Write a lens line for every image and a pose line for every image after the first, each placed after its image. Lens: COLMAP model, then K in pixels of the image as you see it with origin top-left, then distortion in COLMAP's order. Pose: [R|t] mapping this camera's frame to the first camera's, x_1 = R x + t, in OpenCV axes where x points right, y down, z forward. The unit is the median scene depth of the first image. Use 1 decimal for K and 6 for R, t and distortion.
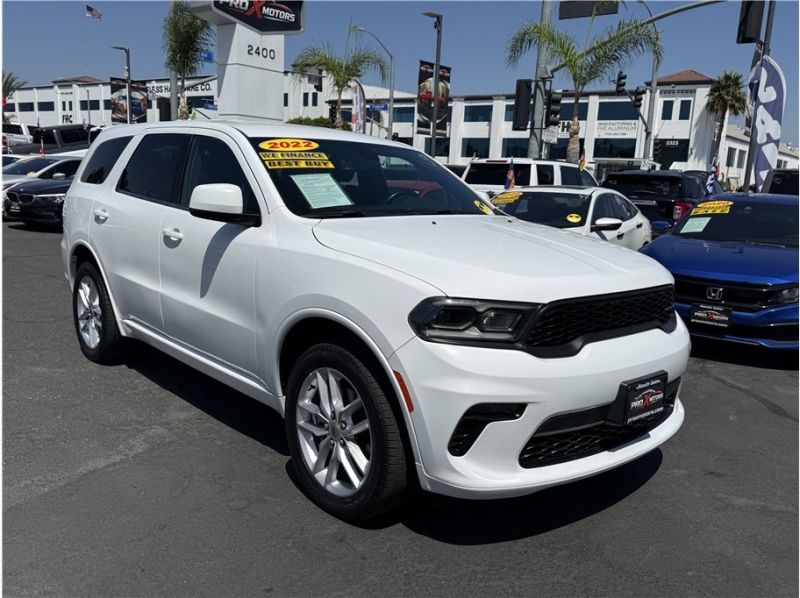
lens RADIAL K [[680.3, 0, 404.4], [0, 680.3, 306.6], [0, 0, 1]] dist [0.094092, -0.148247]
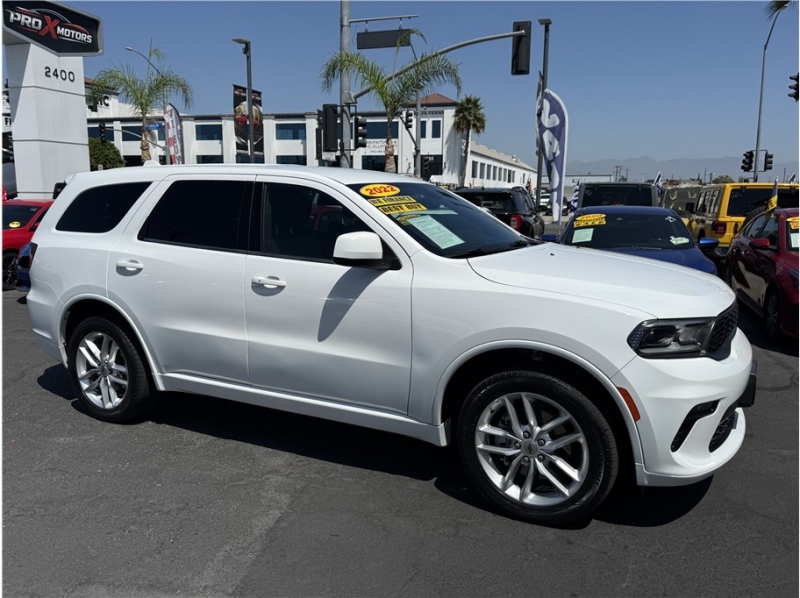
lens RADIAL K [[661.3, 0, 379.0], [0, 661.3, 304.6], [0, 0, 1]] dist [0.073963, -0.107194]
pose [[0.944912, -0.092536, 0.313973, -0.352991], [0.097989, 0.995186, -0.001595, -0.039621], [-0.312314, 0.032273, 0.949430, 0.022467]]
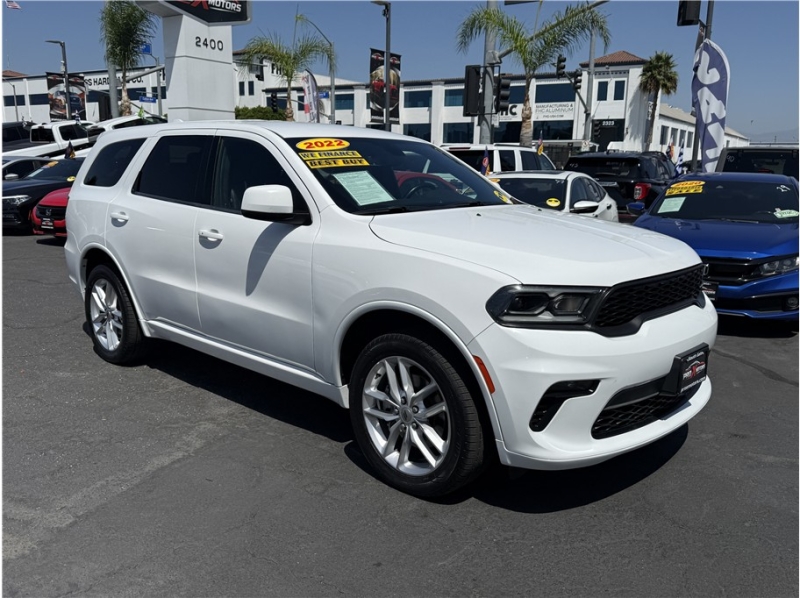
lens RADIAL K [[681.2, 0, 390.5], [0, 681.2, 306.3], [0, 0, 1]] dist [0.093437, -0.142002]
pose [[0.996691, -0.046639, 0.066577, -0.102281], [0.045412, 0.998771, 0.019830, -0.005162], [-0.067420, -0.016741, 0.997584, -0.030070]]
